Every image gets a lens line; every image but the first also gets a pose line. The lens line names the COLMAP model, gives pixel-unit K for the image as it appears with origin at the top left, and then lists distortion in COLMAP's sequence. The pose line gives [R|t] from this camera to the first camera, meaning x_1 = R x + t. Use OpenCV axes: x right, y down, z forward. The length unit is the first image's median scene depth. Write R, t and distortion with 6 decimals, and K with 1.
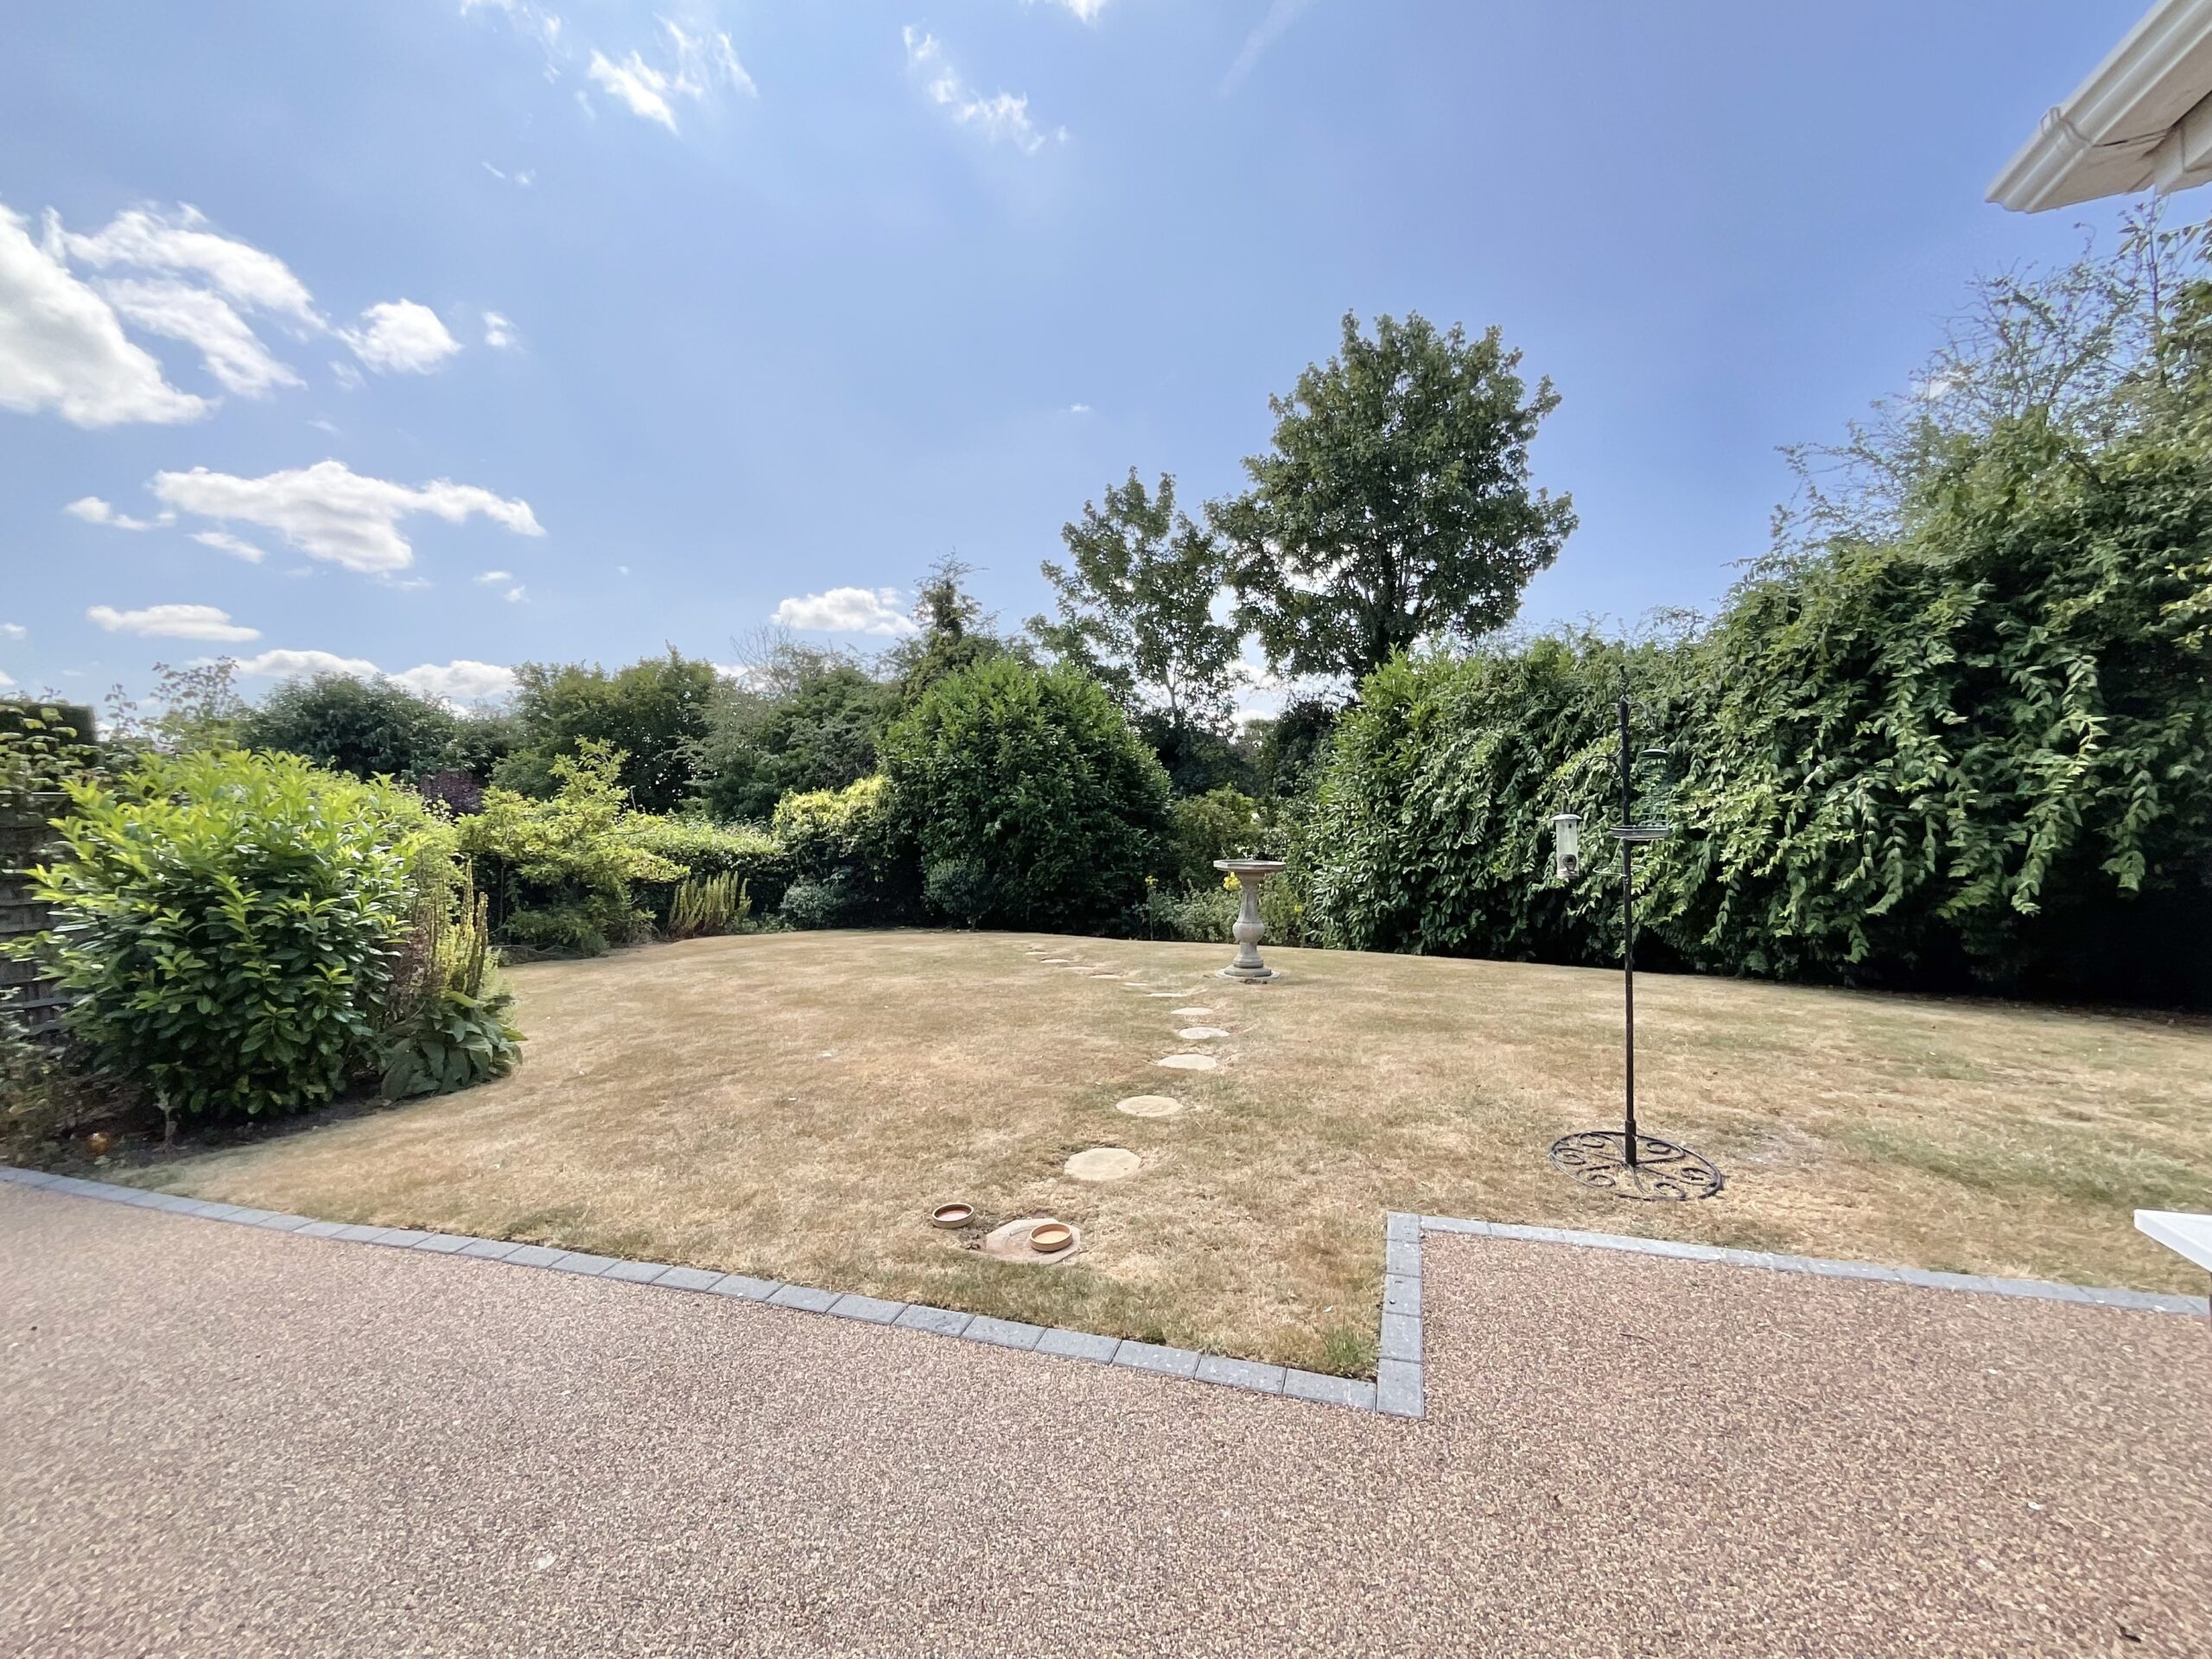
lens RADIAL K [[905.3, 0, 1116.3], [0, 905.3, 818.1], [0, 0, 1]] dist [0.026359, 0.000394]
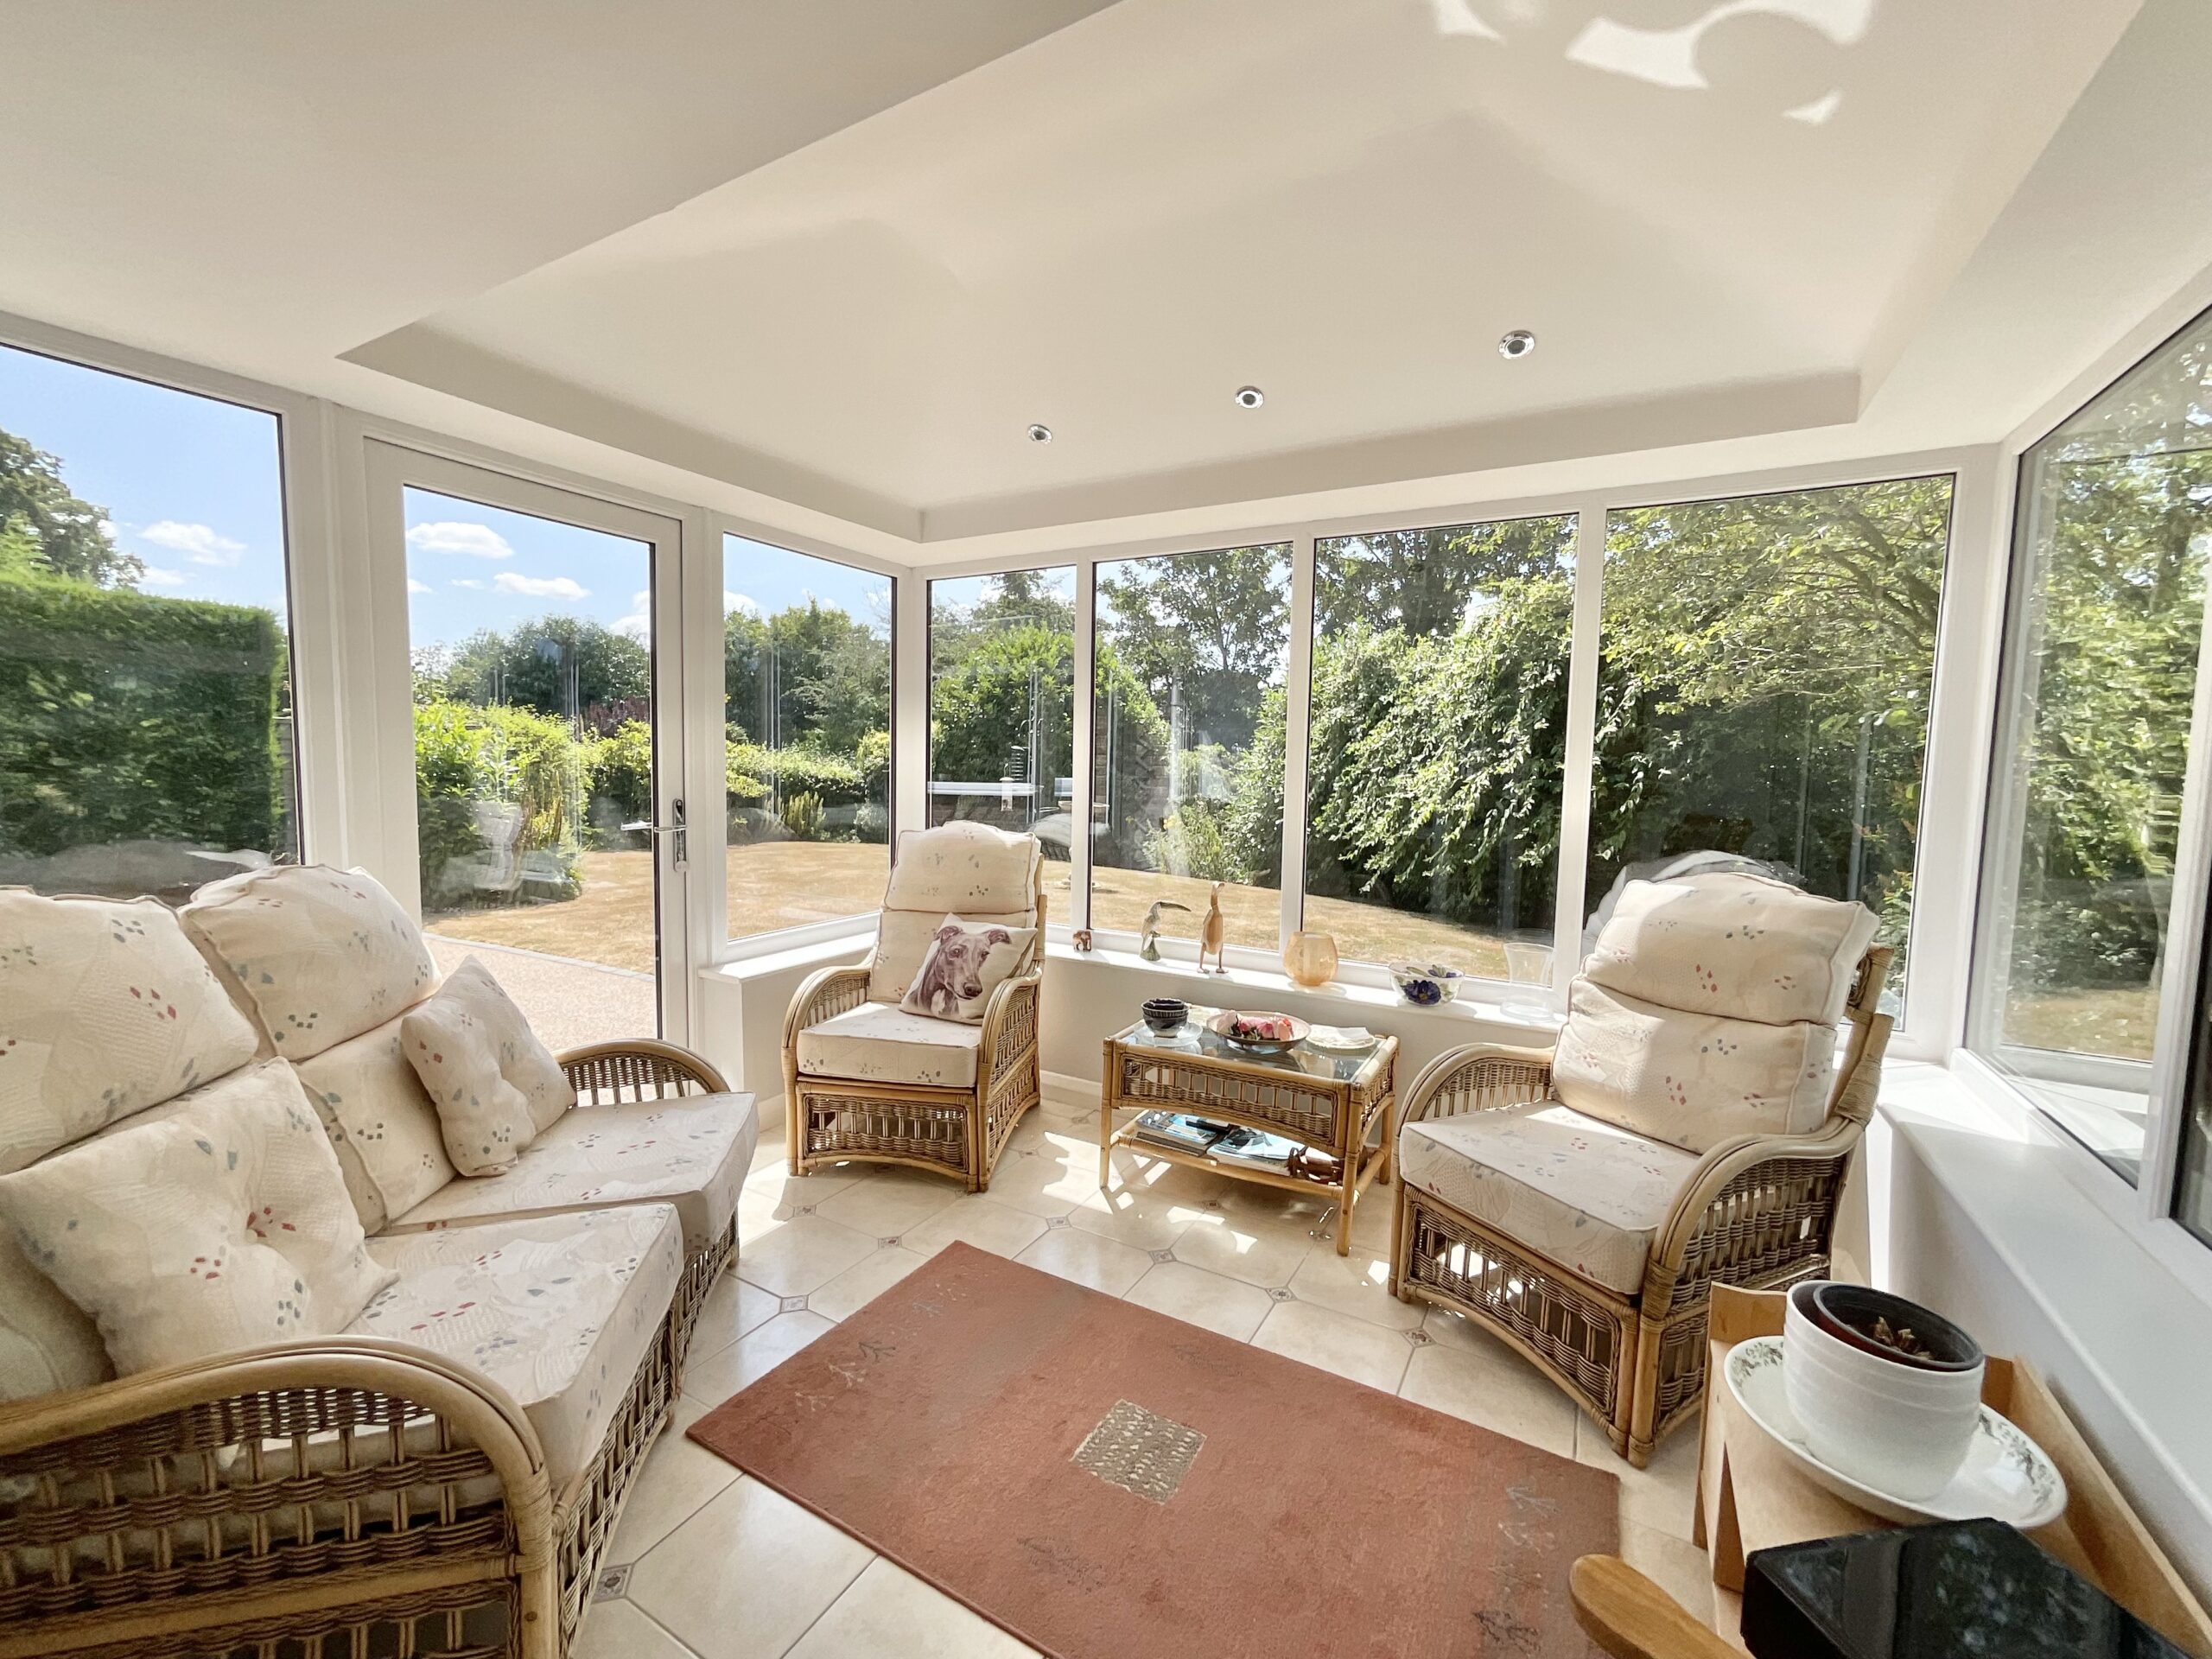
lens RADIAL K [[905.3, 0, 1116.3], [0, 905.3, 818.1], [0, 0, 1]] dist [0.026359, 0.000394]
pose [[0.983444, 0.061518, -0.170451, 0.180137], [-0.050649, 0.996440, 0.067400, -0.010044], [0.173990, -0.057651, 0.983058, -0.142244]]
